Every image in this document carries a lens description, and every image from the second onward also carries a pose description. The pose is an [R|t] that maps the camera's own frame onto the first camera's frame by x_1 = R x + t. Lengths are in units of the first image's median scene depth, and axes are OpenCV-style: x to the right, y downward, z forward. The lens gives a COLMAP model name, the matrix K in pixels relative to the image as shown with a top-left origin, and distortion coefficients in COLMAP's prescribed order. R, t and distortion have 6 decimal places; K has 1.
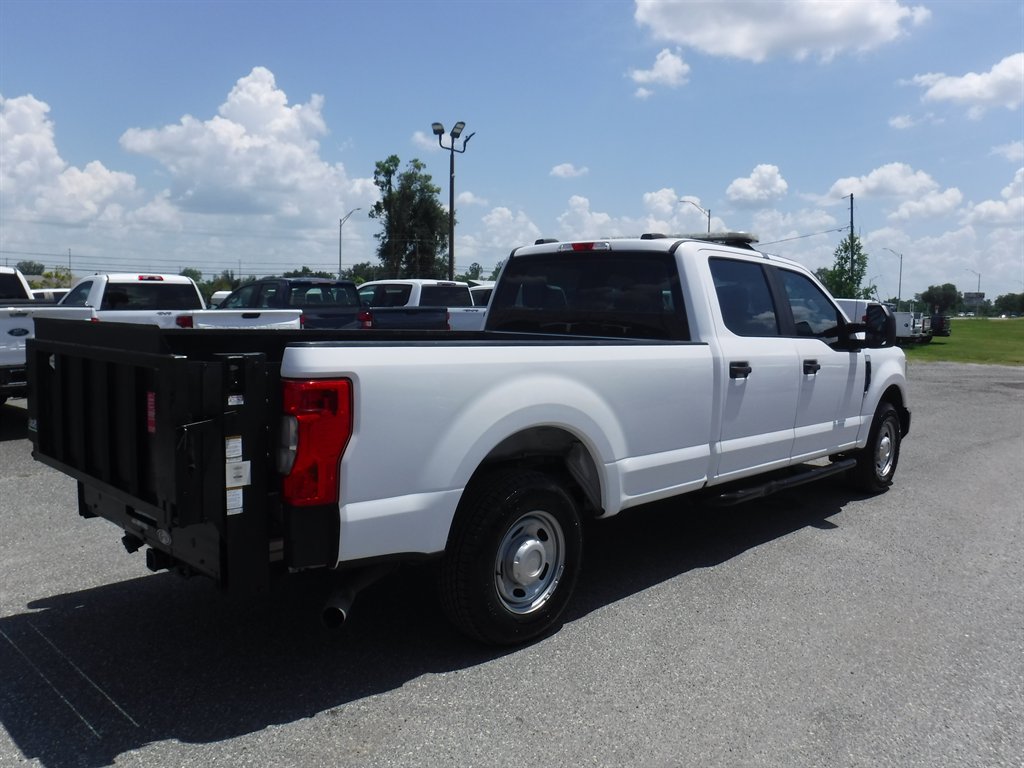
lens RADIAL K [[831.3, 0, 507.3], [0, 831.3, 384.5], [0, 0, 1]] dist [-0.107133, 0.037552]
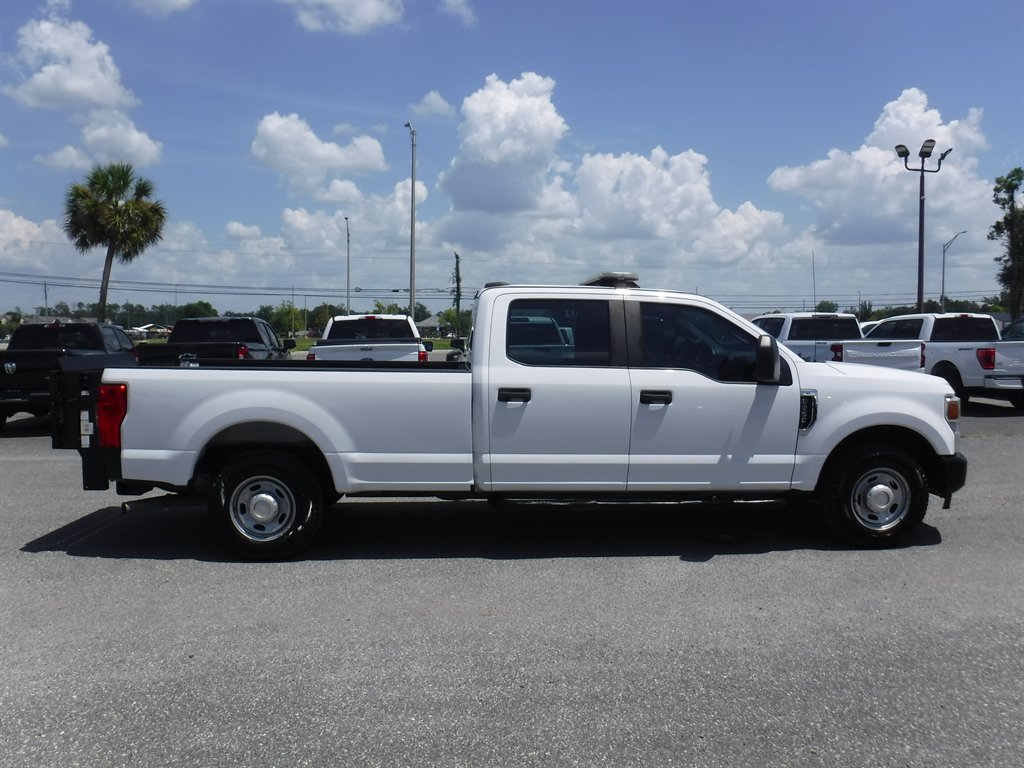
lens RADIAL K [[831.3, 0, 506.0], [0, 831.3, 382.1], [0, 0, 1]] dist [-0.107133, 0.037552]
pose [[0.730560, 0.020932, -0.682528, 0.924799], [-0.049693, 0.998510, -0.022567, -0.007720], [0.681038, 0.050403, 0.730511, 0.107013]]
